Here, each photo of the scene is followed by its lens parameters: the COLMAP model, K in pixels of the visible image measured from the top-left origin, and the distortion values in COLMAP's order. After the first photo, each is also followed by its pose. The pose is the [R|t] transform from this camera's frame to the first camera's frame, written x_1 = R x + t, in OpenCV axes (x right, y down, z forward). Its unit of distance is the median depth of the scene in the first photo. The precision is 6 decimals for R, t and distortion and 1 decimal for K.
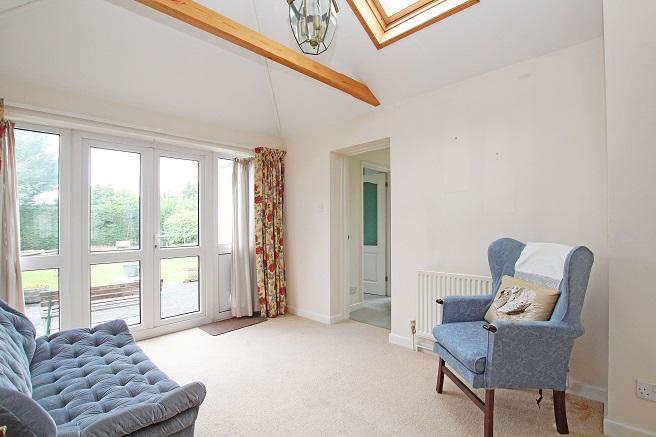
lens RADIAL K [[307.1, 0, 330.0], [0, 307.1, 219.9], [0, 0, 1]] dist [-0.029509, 0.000135]
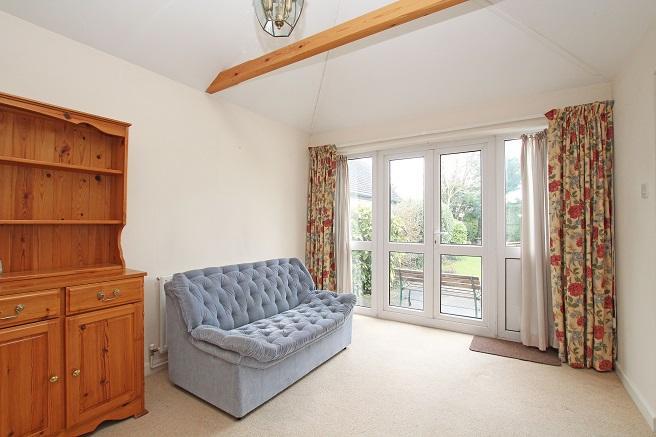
lens RADIAL K [[307.1, 0, 327.4], [0, 307.1, 213.4], [0, 0, 1]] dist [-0.029509, 0.000135]
pose [[0.188433, -0.018148, -0.981918, 0.336543], [0.000535, 0.999831, -0.018376, 0.007270], [0.982086, 0.002938, 0.188410, 0.369404]]
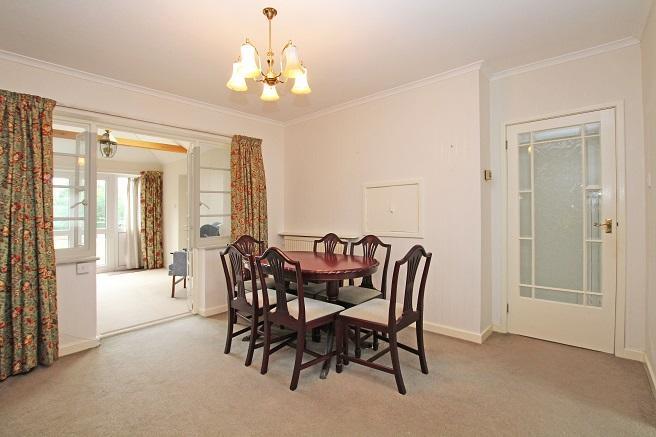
lens RADIAL K [[307.1, 0, 336.3], [0, 307.1, 199.5], [0, 0, 1]] dist [-0.029509, 0.000135]
pose [[0.999500, -0.016284, 0.027109, 0.820110], [0.017164, 0.999322, -0.032565, -0.001445], [-0.026560, 0.033014, 0.999102, -0.755018]]
